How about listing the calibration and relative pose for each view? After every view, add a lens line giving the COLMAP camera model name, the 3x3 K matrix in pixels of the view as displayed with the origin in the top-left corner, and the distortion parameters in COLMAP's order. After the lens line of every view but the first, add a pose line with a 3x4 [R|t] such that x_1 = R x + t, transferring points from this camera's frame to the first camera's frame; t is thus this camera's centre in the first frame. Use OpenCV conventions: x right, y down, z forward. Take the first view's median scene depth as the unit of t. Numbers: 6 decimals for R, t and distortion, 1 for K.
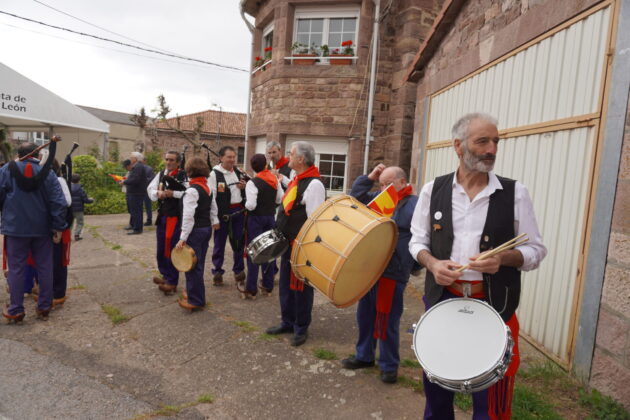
lens RADIAL K [[428.4, 0, 313.6], [0, 428.4, 209.6], [0, 0, 1]] dist [-0.053111, 0.026283]
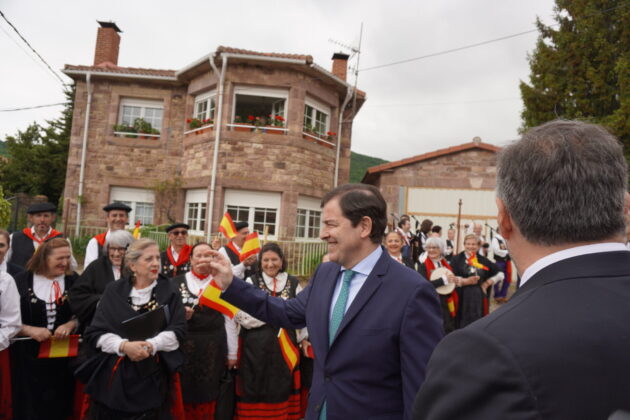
lens RADIAL K [[428.4, 0, 314.0], [0, 428.4, 210.0], [0, 0, 1]] dist [-0.053111, 0.026283]
pose [[0.315081, 0.002840, 0.949061, -1.229974], [0.043672, 0.998893, -0.017488, -0.109348], [-0.948060, 0.046958, 0.314608, 0.588430]]
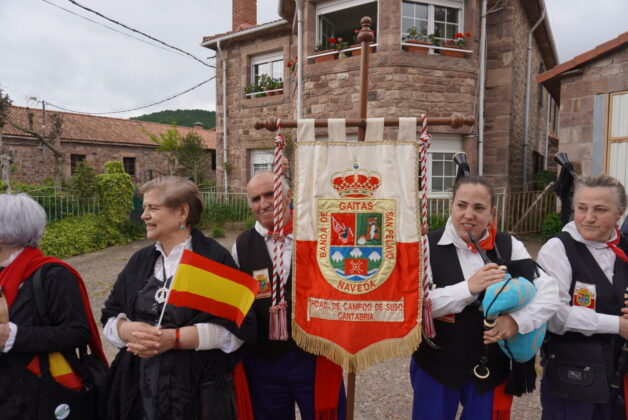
lens RADIAL K [[429.4, 0, 299.5], [0, 429.4, 205.6], [0, 0, 1]] dist [-0.022127, 0.009968]
pose [[0.823248, -0.101462, 0.558541, -0.755916], [0.110742, 0.993699, 0.017285, -0.066061], [-0.556776, 0.047624, 0.829297, 0.407885]]
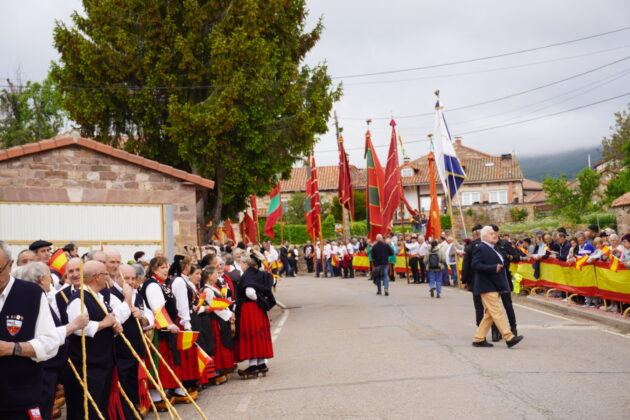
lens RADIAL K [[1174.5, 0, 313.8], [0, 1174.5, 207.7], [0, 0, 1]] dist [-0.020435, 0.000000]
pose [[-0.530206, 0.014880, 0.847739, -2.287444], [0.072272, 0.997000, 0.027702, -0.200322], [-0.844783, 0.075956, -0.529690, 1.454451]]
